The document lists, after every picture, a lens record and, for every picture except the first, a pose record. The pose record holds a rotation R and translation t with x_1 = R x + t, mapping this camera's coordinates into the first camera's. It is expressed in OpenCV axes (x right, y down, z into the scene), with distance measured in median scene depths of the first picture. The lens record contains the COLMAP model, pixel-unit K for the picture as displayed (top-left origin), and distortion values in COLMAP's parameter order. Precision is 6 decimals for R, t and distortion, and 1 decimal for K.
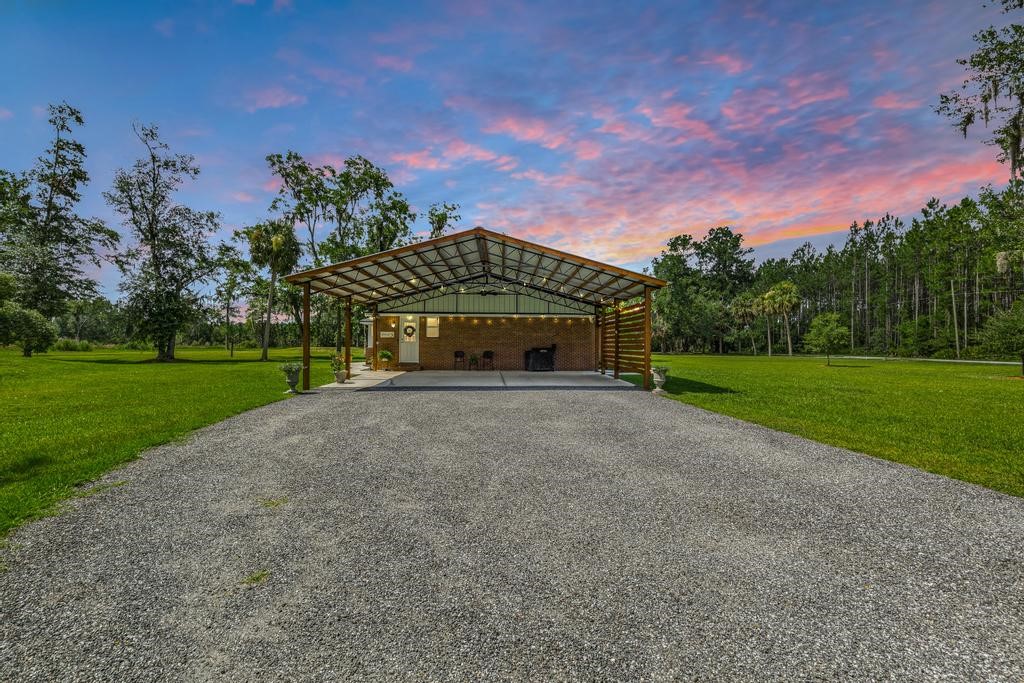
lens RADIAL K [[465.4, 0, 510.4], [0, 465.4, 337.2], [0, 0, 1]] dist [0.003899, 0.000092]
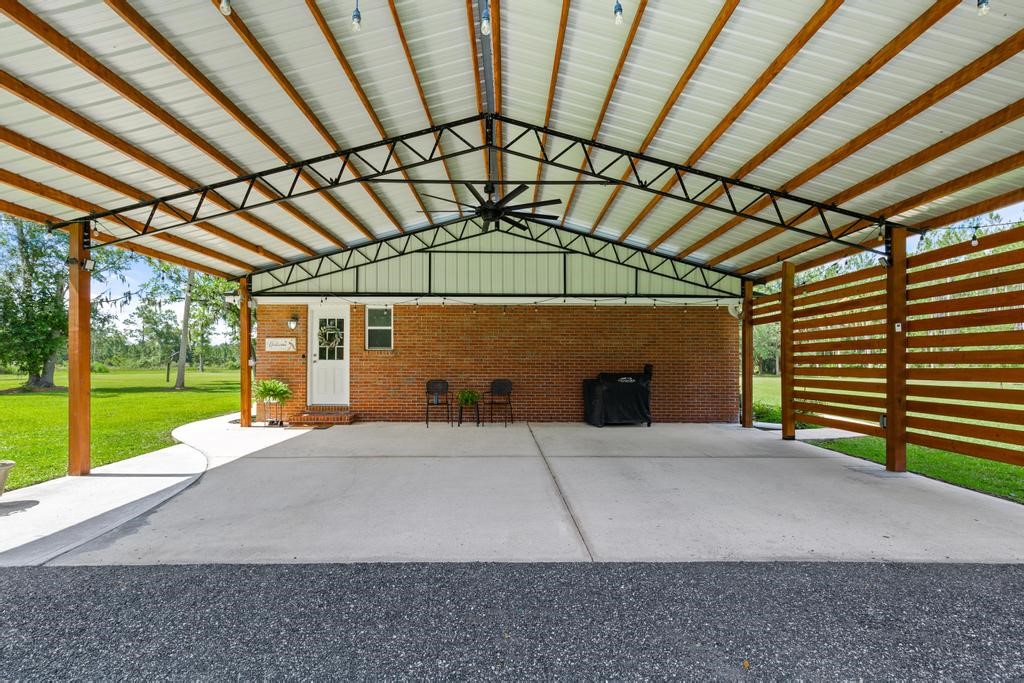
lens RADIAL K [[465.4, 0, 515.2], [0, 465.4, 350.0], [0, 0, 1]] dist [0.003899, 0.000092]
pose [[0.999982, -0.003209, -0.005154, -0.031425], [0.003130, 0.999878, -0.015276, 0.007172], [0.005202, 0.015260, 0.999870, 0.554854]]
